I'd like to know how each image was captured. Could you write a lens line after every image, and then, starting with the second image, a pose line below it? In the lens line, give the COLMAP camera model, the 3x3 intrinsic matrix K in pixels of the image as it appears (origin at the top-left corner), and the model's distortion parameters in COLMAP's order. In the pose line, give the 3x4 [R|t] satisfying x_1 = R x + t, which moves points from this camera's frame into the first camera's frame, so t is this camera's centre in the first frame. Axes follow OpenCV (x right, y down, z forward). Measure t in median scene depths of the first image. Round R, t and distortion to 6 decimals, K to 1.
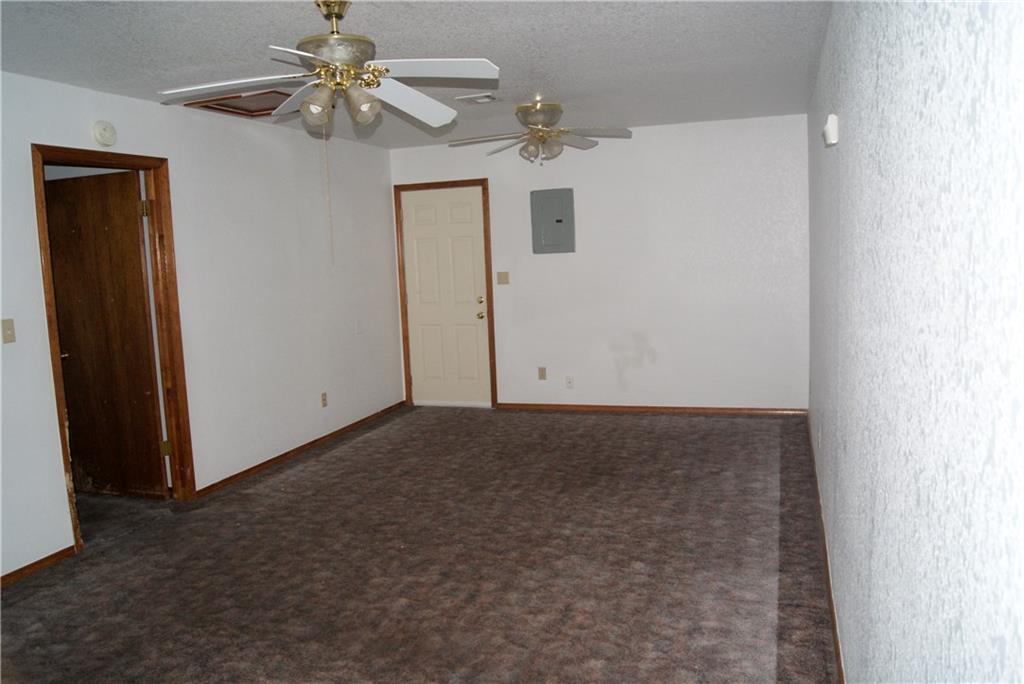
lens RADIAL K [[800.5, 0, 517.0], [0, 800.5, 344.3], [0, 0, 1]] dist [-0.079532, 0.011984]
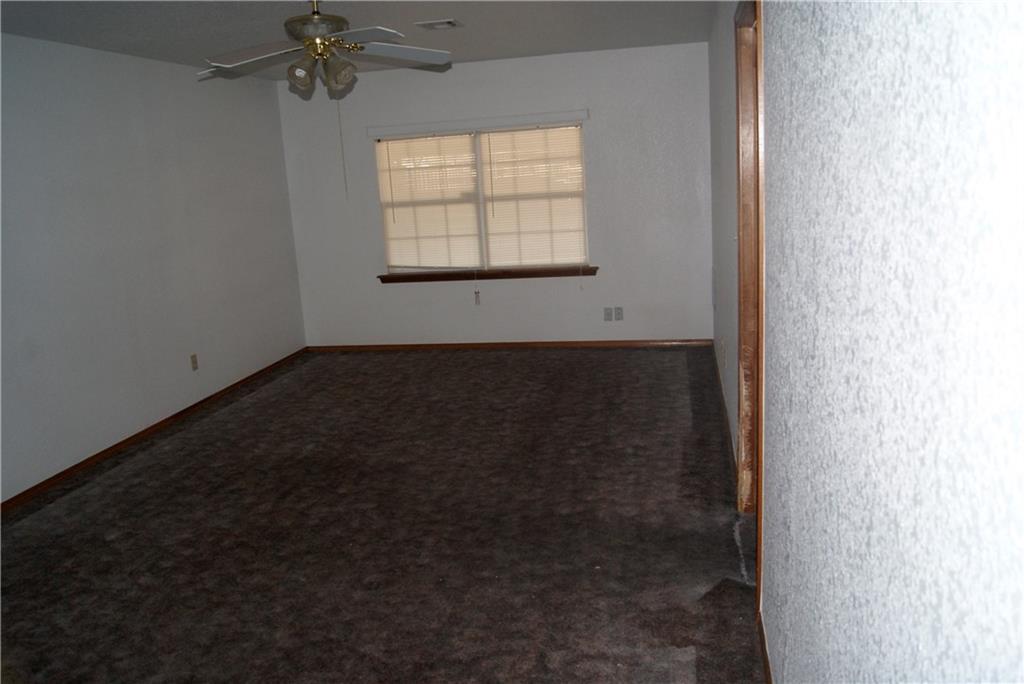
lens RADIAL K [[800.5, 0, 517.0], [0, 800.5, 344.3], [0, 0, 1]] dist [-0.079532, 0.011984]
pose [[-0.987403, 0.125270, -0.096657, -0.287662], [0.085961, 0.937575, 0.336992, -0.238945], [0.132838, 0.324438, -0.936533, 1.899297]]
